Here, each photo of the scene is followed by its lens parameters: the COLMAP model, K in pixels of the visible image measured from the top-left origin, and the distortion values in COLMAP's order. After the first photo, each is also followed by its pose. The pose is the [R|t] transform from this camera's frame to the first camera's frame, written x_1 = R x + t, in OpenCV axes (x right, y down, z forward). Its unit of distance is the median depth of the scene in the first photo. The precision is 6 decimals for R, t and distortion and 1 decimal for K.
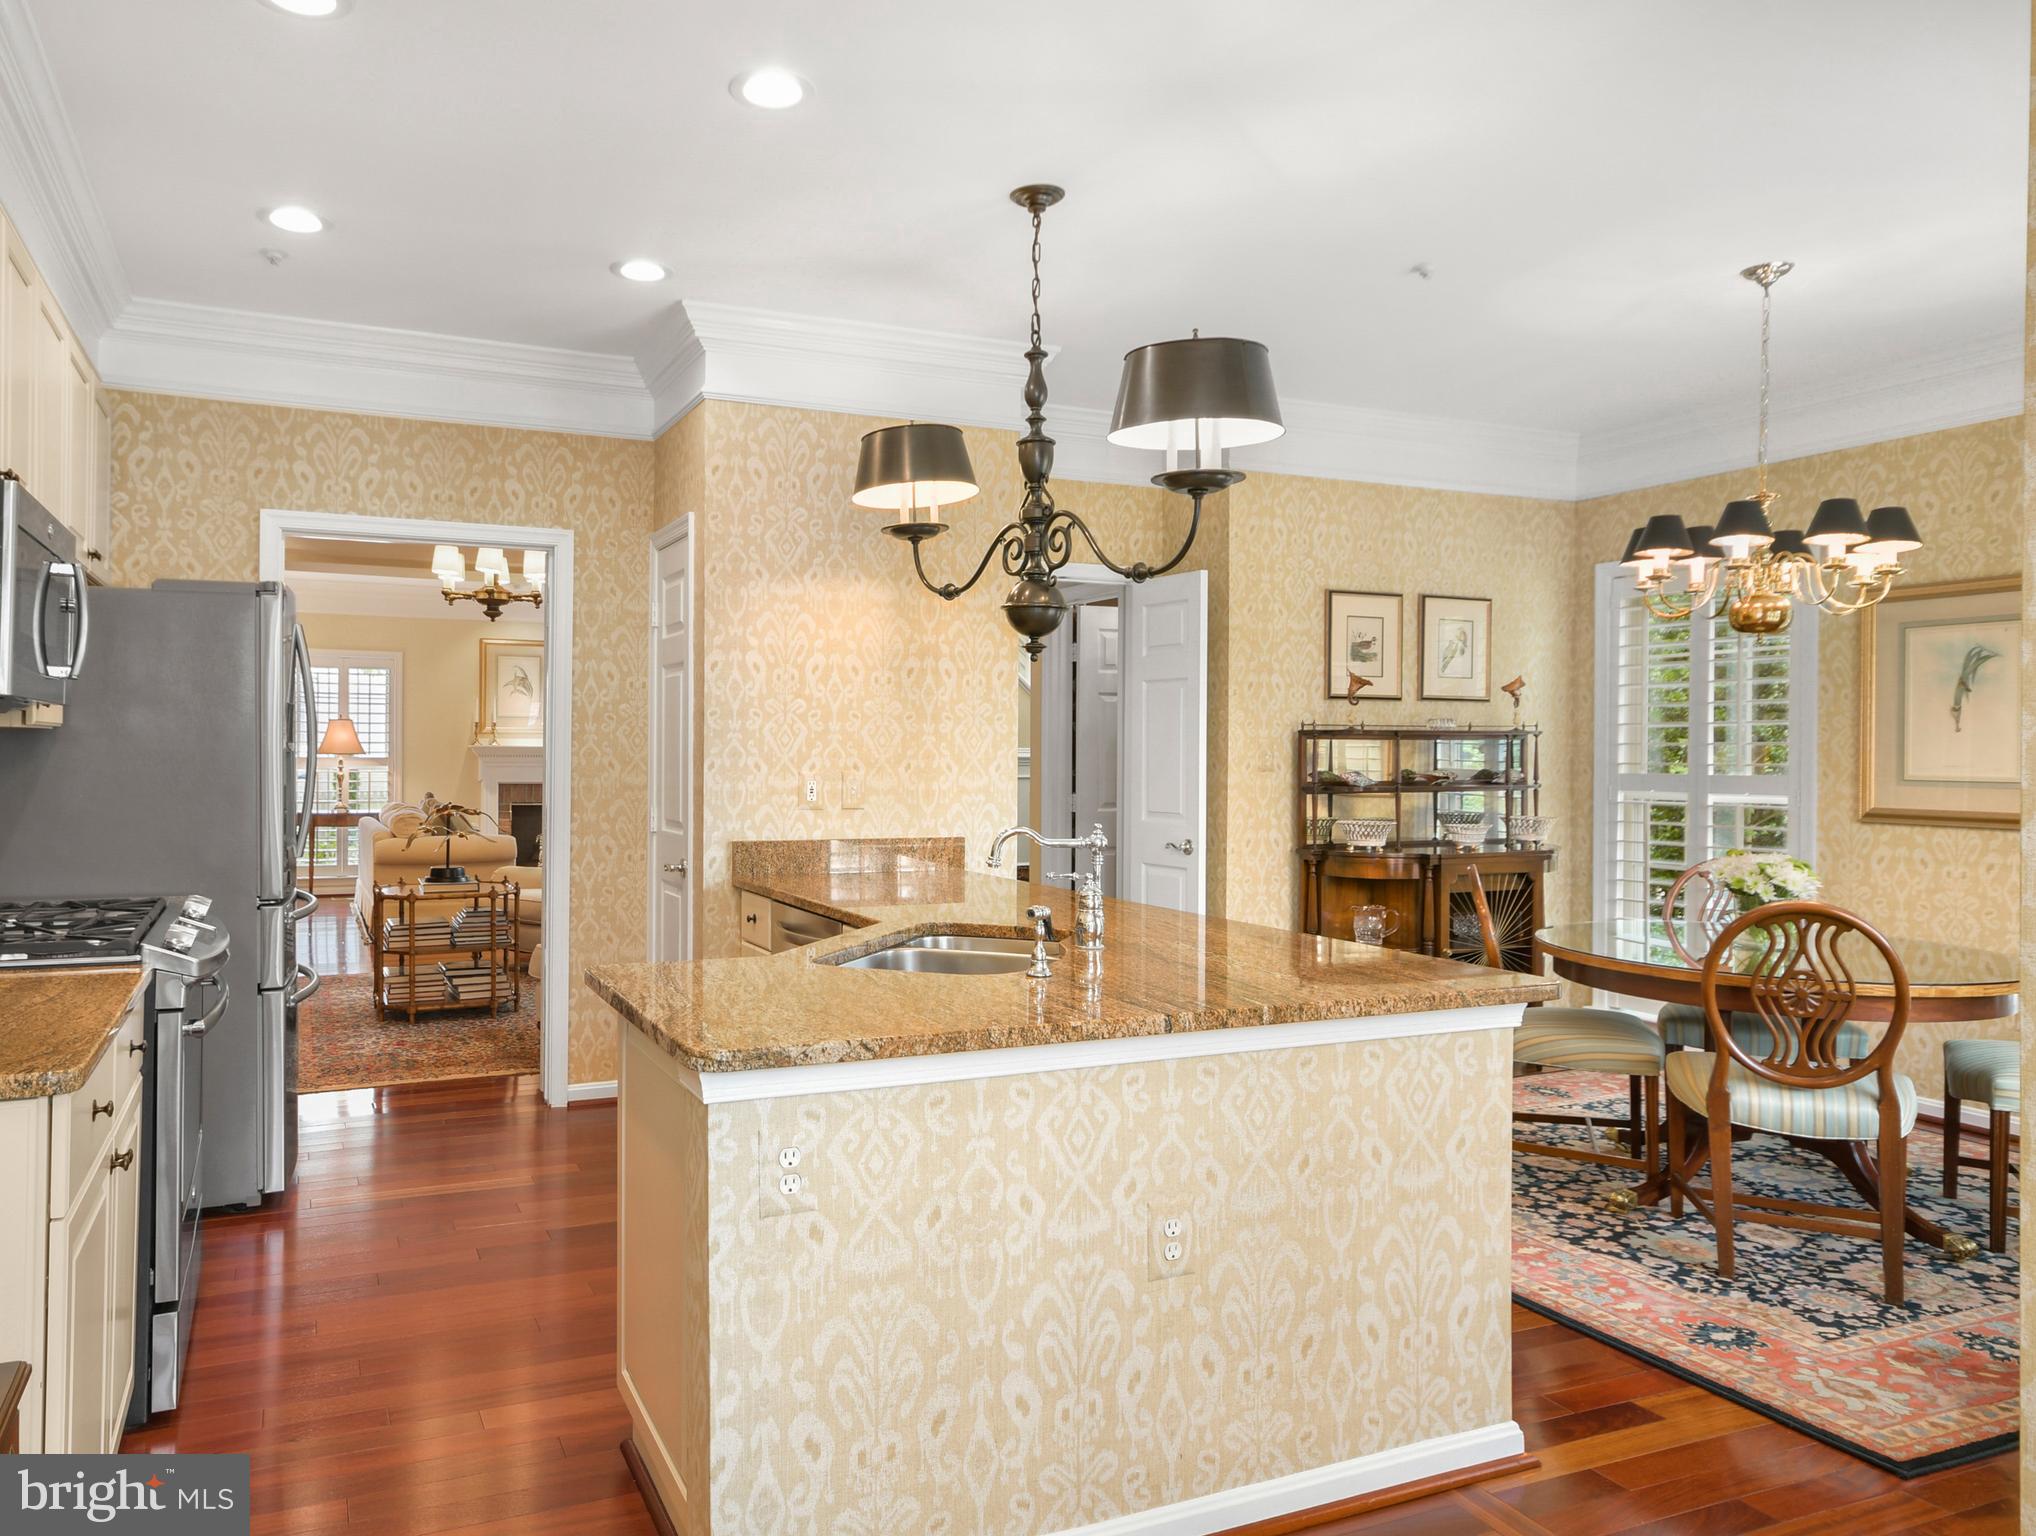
lens RADIAL K [[1387.2, 0, 860.5], [0, 1387.2, 754.0], [0, 0, 1]] dist [0.000005, 0.014201]
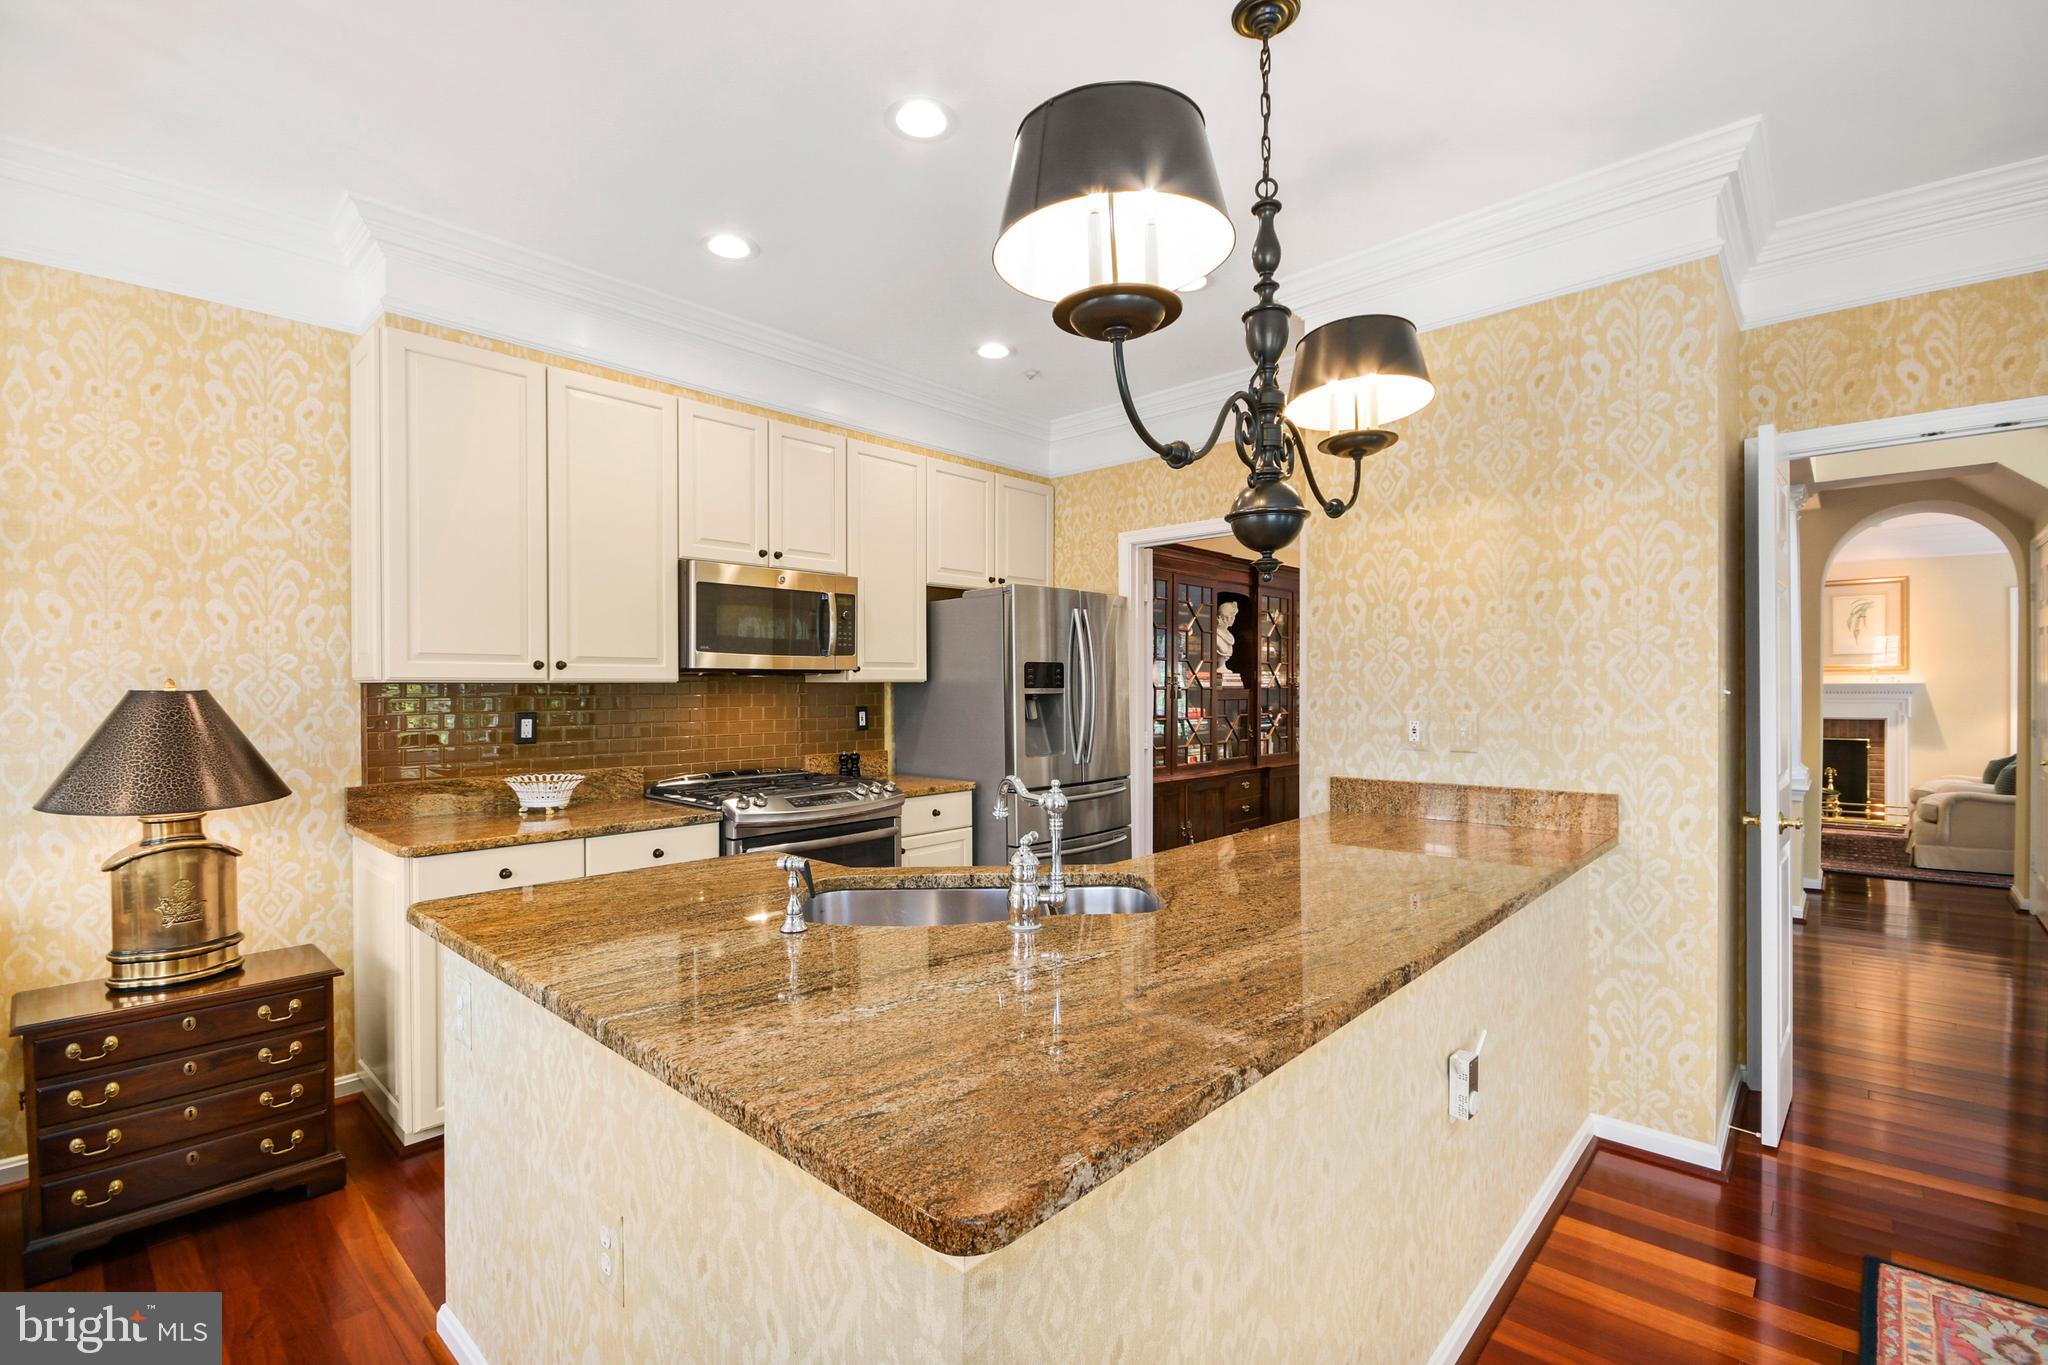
lens RADIAL K [[910.4, 0, 1042.9], [0, 910.4, 694.3], [0, 0, 1]] dist [0.011669, -0.006044]
pose [[0.439360, -0.005368, -0.898295, 0.399699], [0.007989, 0.999966, -0.002068, 0.000235], [0.898276, -0.006268, 0.439388, 0.463431]]
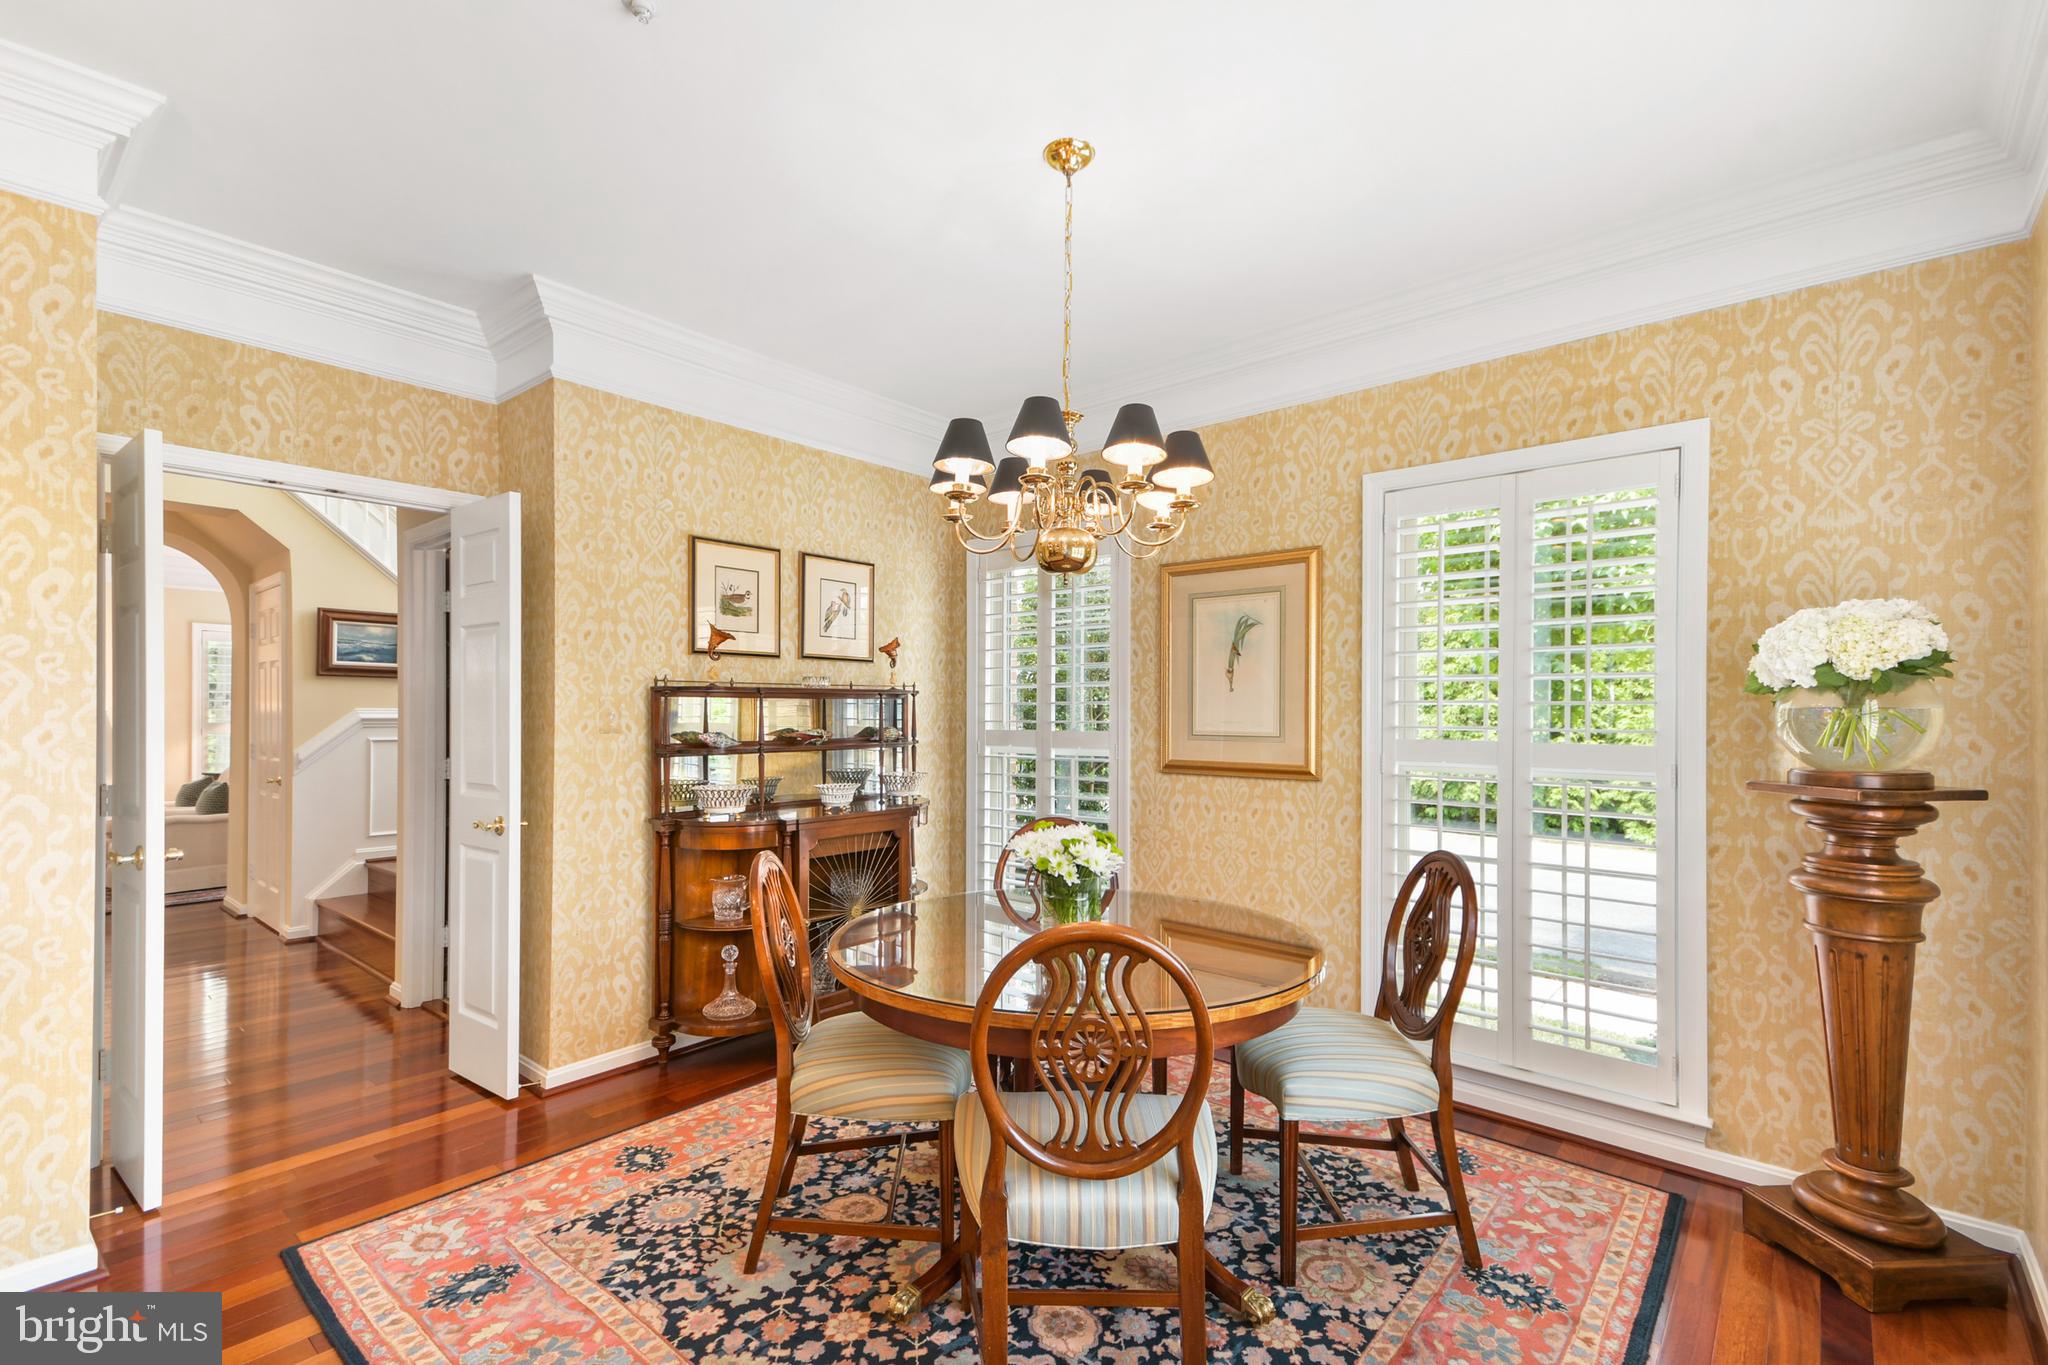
lens RADIAL K [[910.4, 0, 1042.5], [0, 910.4, 709.3], [0, 0, 1]] dist [0.011669, -0.006044]
pose [[0.882965, -0.001851, 0.469436, 0.305710], [0.004045, 0.999985, -0.003666, 0.000518], [-0.469422, 0.005136, 0.882959, 0.420517]]
